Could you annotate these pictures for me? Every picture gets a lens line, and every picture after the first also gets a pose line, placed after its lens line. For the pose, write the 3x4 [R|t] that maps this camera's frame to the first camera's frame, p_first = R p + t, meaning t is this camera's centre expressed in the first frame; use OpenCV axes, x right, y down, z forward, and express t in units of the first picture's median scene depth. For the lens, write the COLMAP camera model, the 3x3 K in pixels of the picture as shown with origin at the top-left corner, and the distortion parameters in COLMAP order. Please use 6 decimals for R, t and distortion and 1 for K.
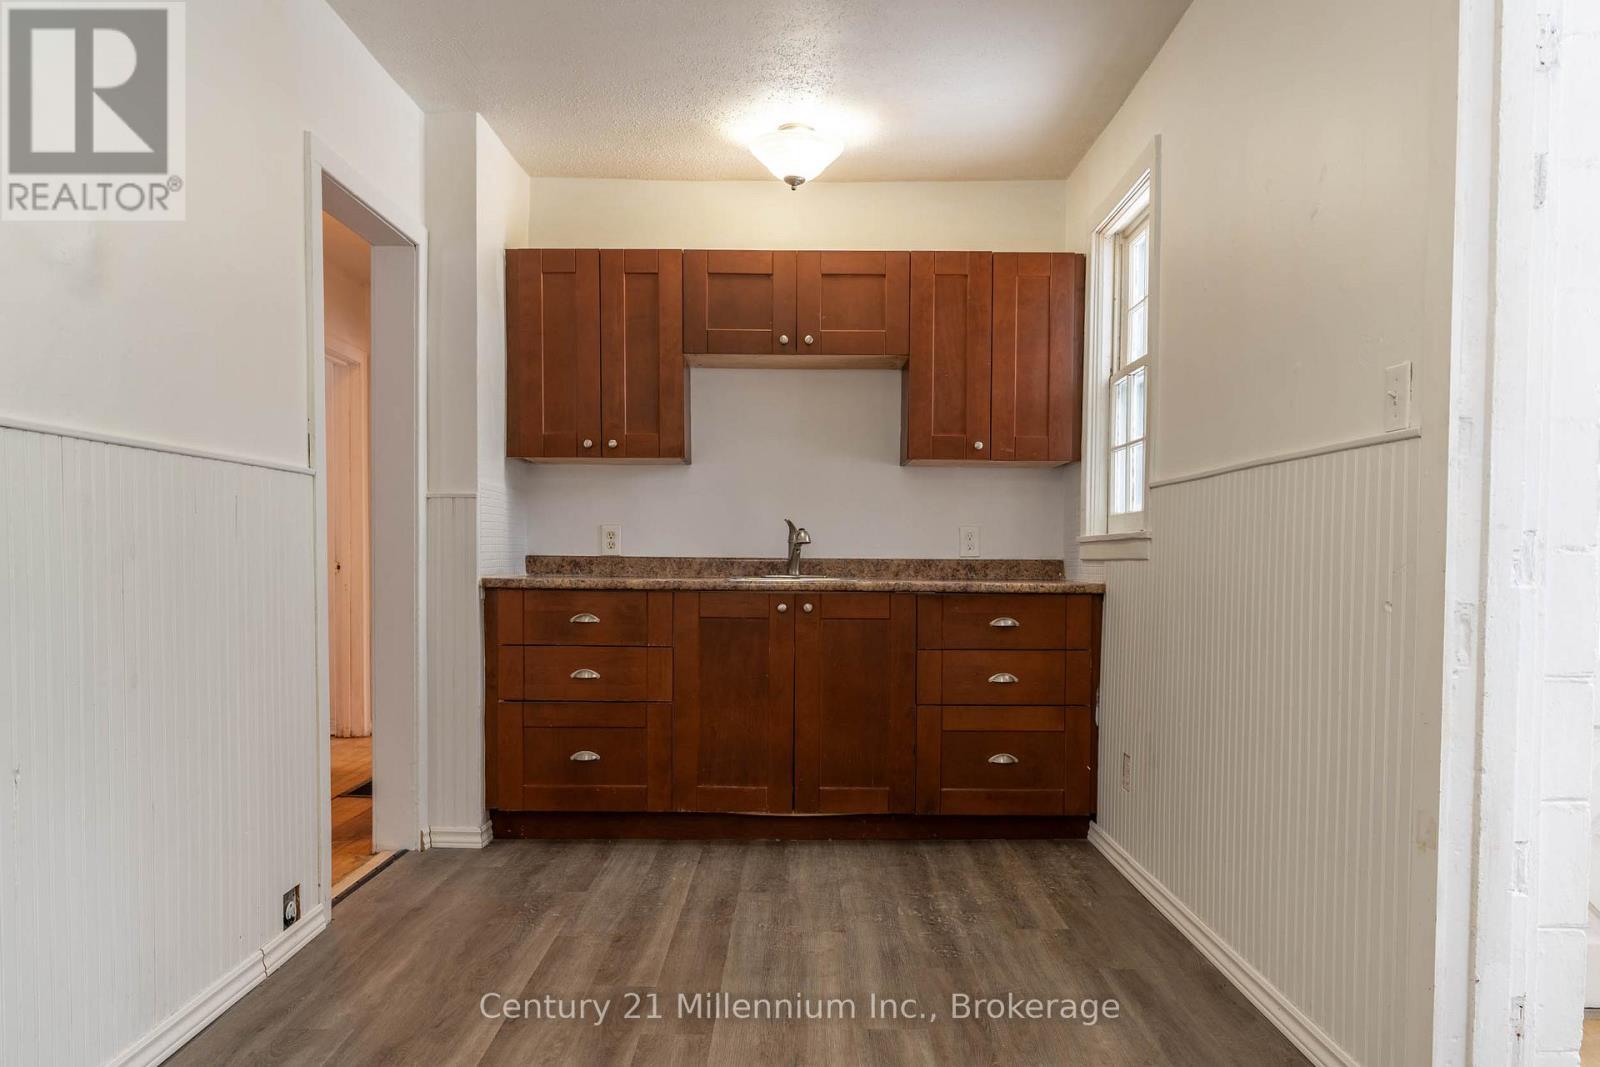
lens RADIAL K [[742.2, 0, 801.6], [0, 742.2, 543.5], [0, 0, 1]] dist [0.021502, 0.000430]
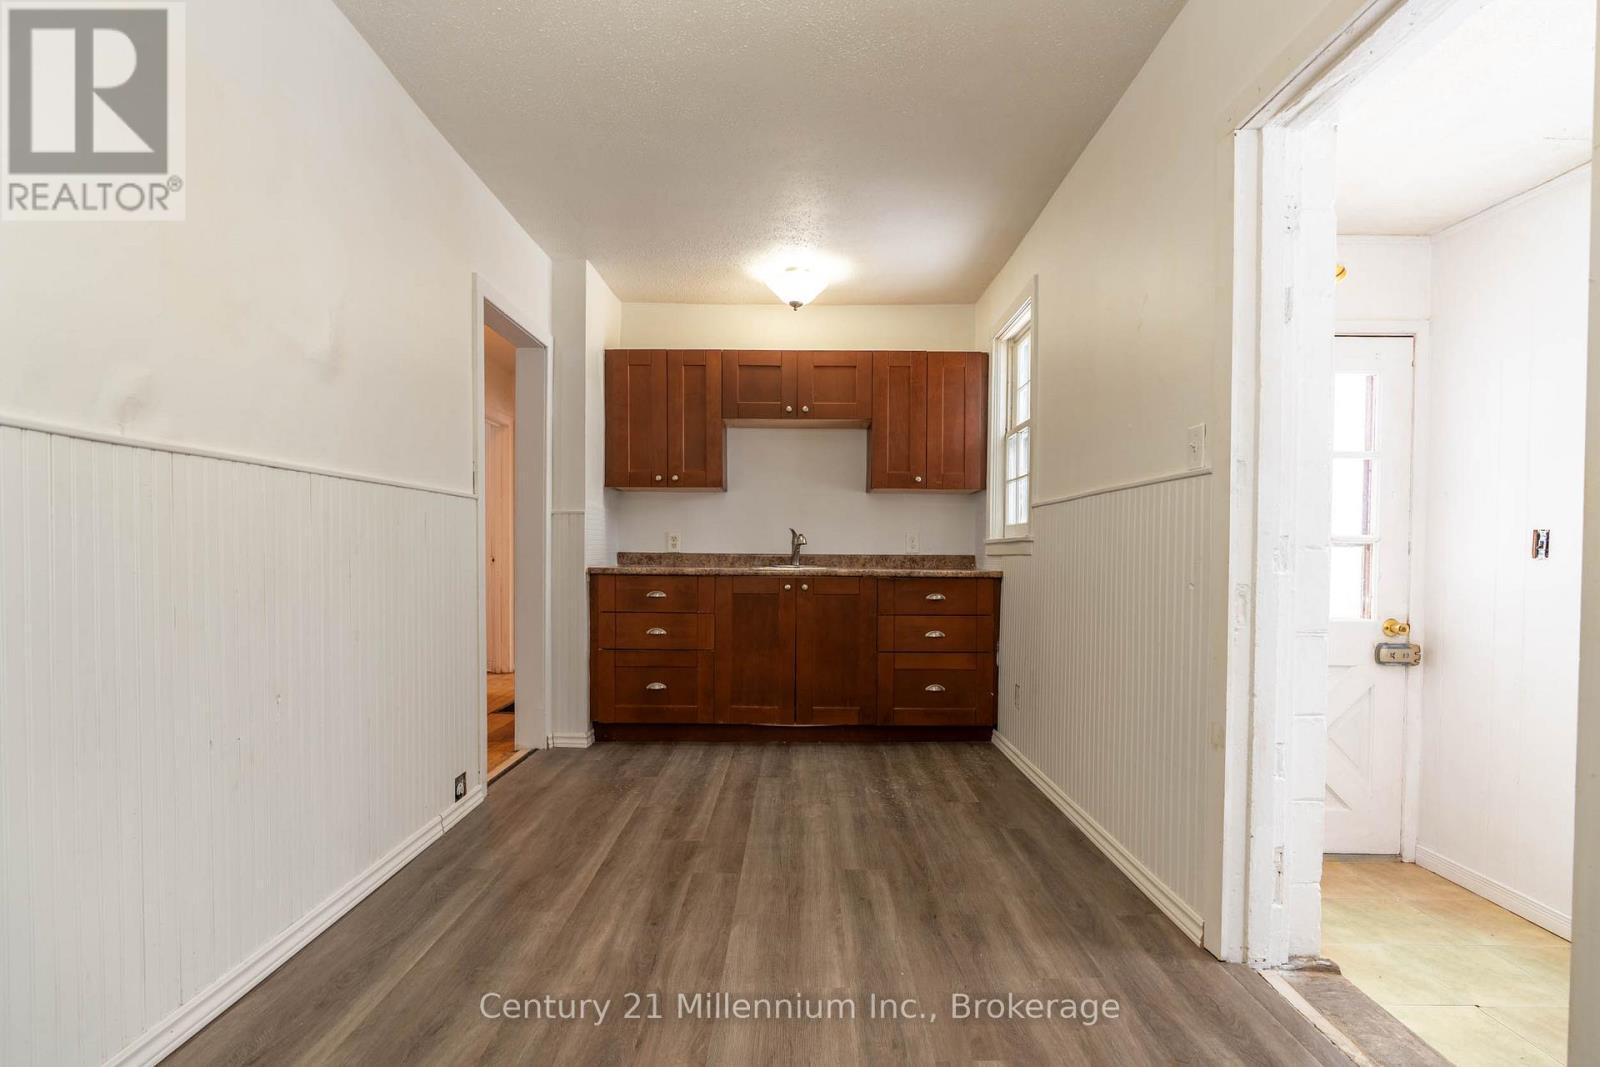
lens RADIAL K [[742.2, 0, 798.7], [0, 742.2, 541.7], [0, 0, 1]] dist [0.021502, 0.000430]
pose [[0.999993, -0.000090, -0.003700, 0.001666], [0.000087, 1.000000, -0.000949, -0.003904], [0.003700, 0.000949, 0.999993, -0.496265]]
